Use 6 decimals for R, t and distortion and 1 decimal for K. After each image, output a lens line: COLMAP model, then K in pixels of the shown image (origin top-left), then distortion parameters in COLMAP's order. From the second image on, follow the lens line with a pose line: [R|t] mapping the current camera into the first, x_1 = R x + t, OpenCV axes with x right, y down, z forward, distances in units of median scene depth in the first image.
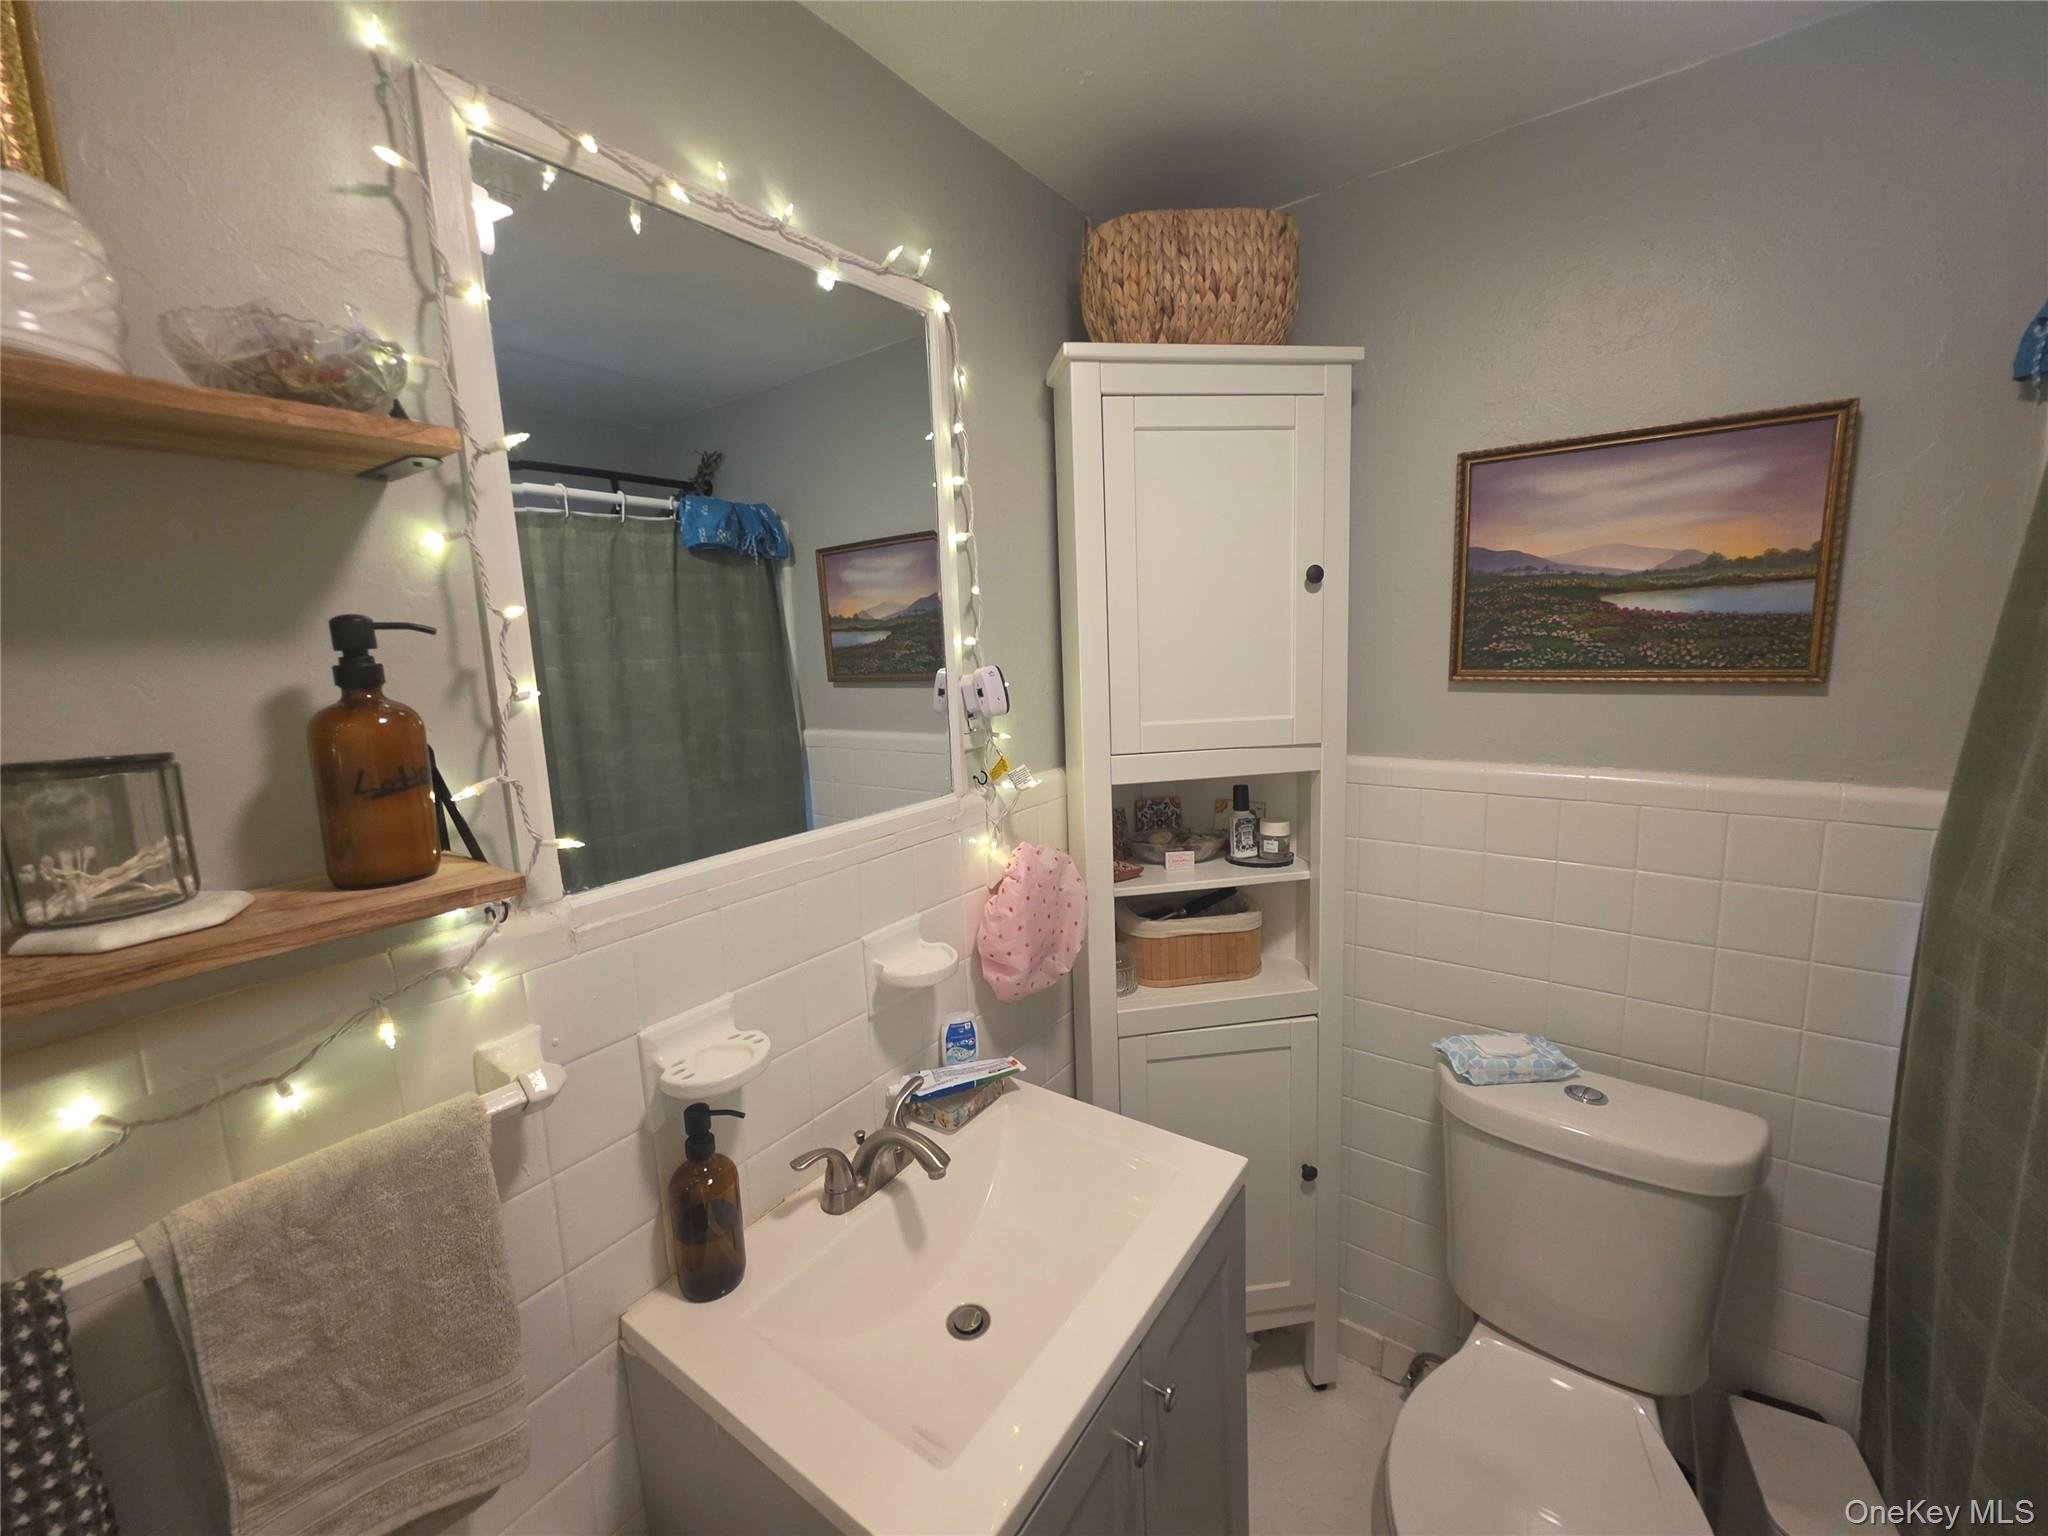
lens RADIAL K [[822.6, 0, 1018.9], [0, 822.6, 768.0], [0, 0, 1]] dist [-0.004598, 0.001045]
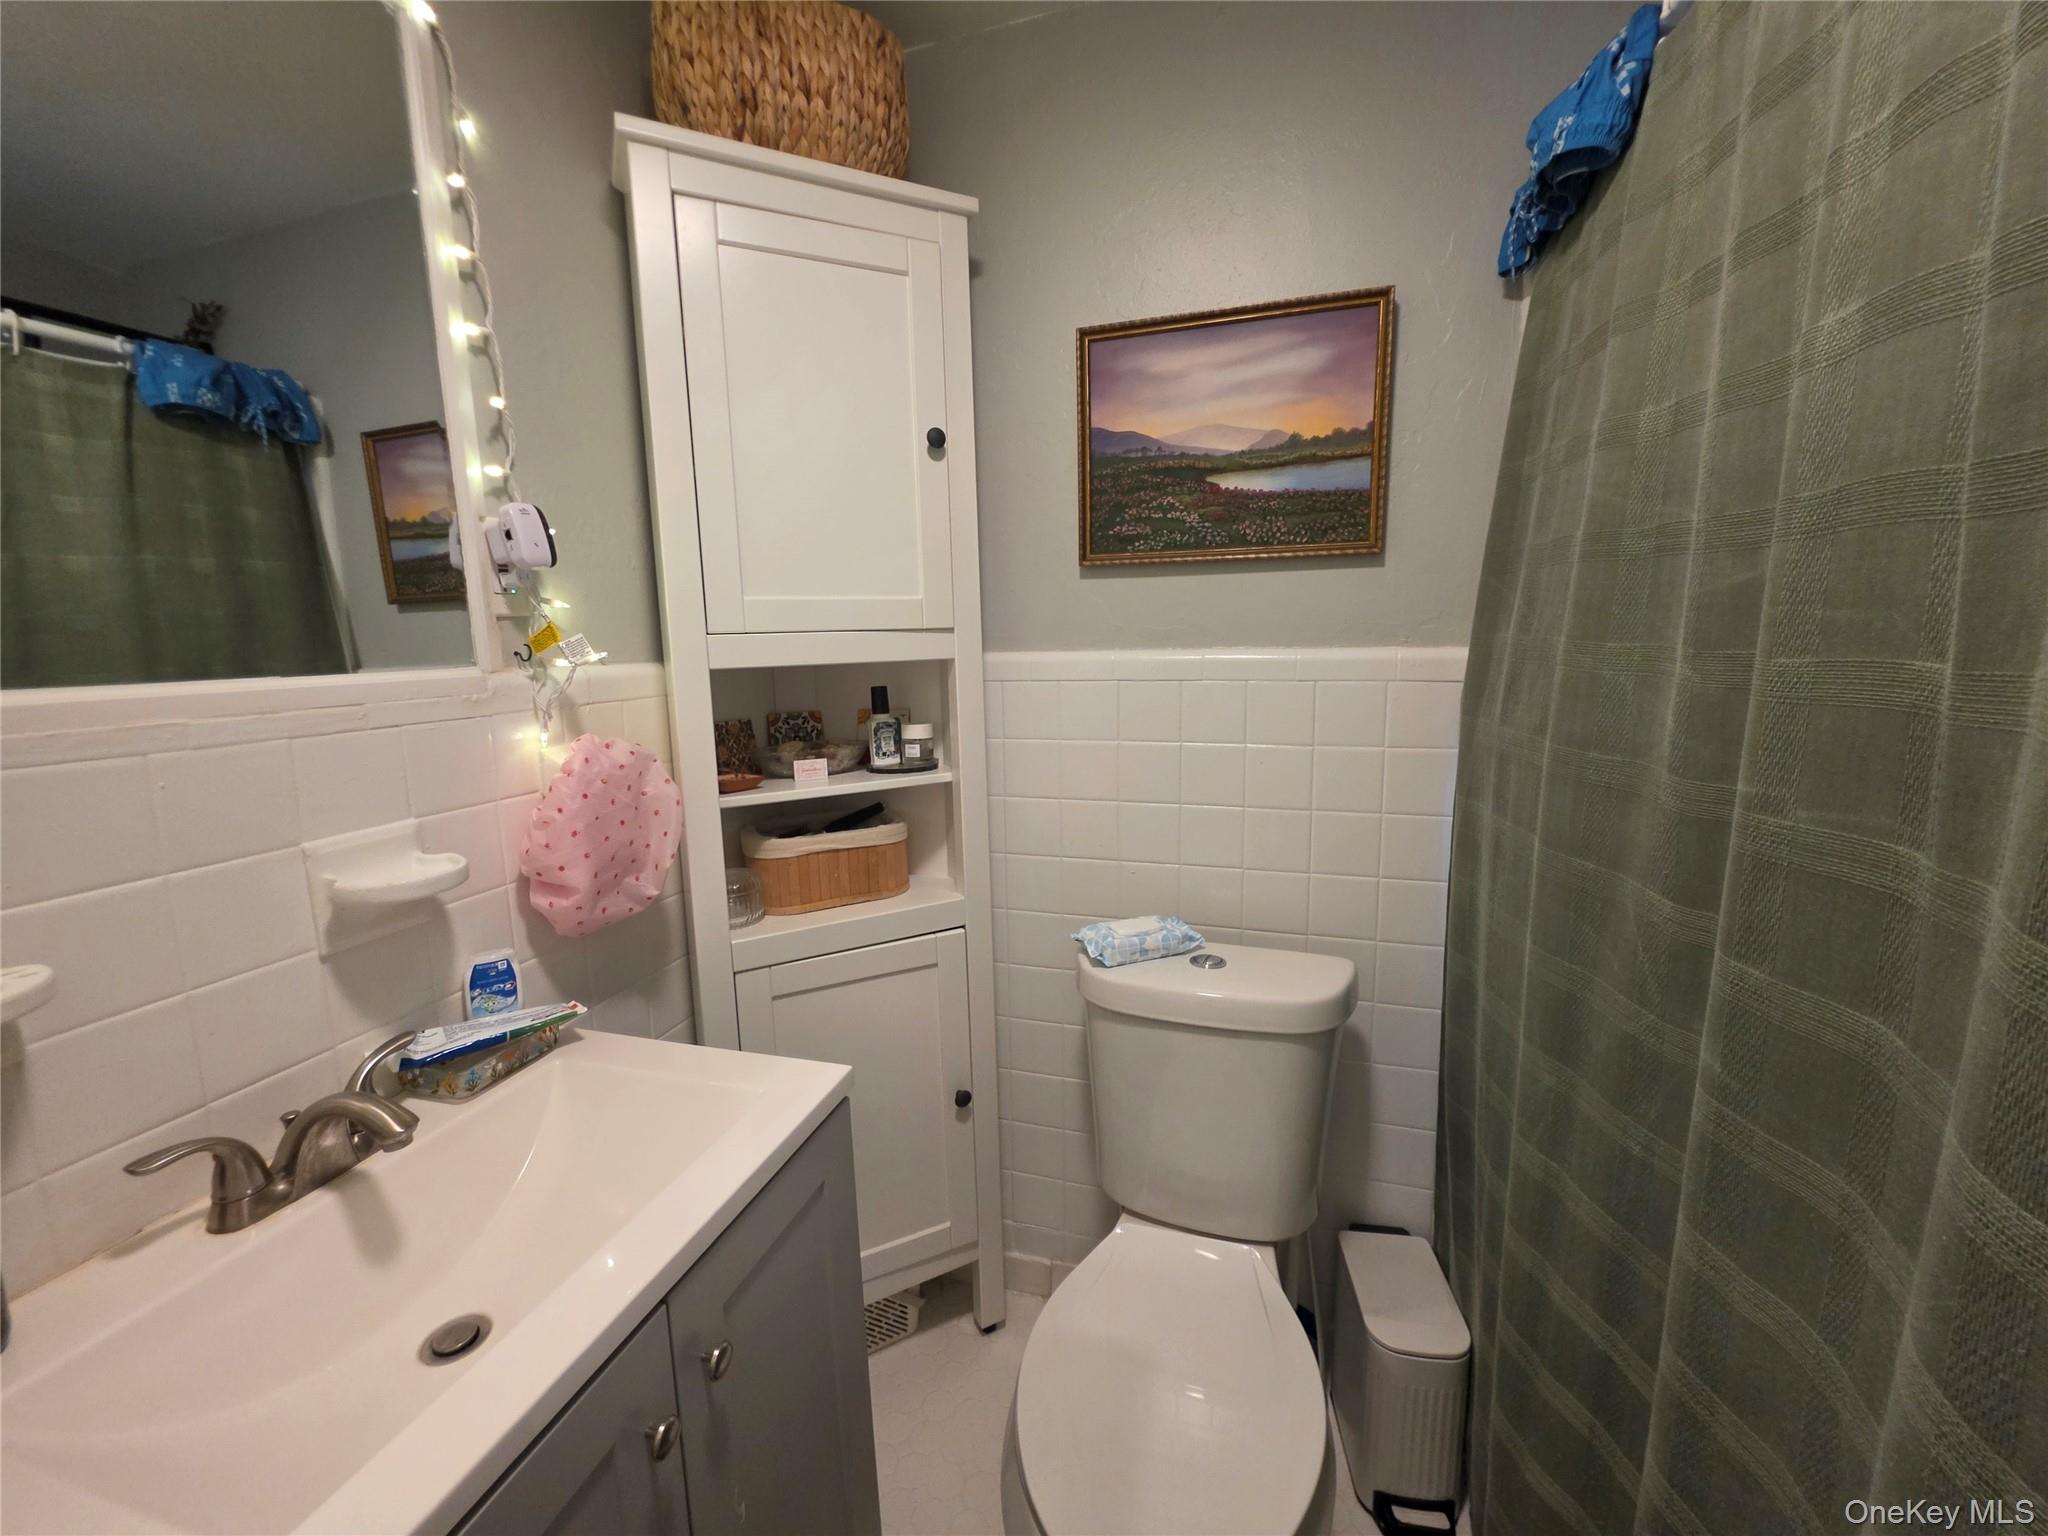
lens RADIAL K [[822.6, 0, 1032.2], [0, 822.6, 775.4], [0, 0, 1]] dist [-0.004598, 0.001045]
pose [[0.944014, -0.035099, 0.328032, 0.156508], [0.037273, 0.999305, -0.000340, 0.153045], [-0.327792, 0.012547, 0.944667, 0.111093]]
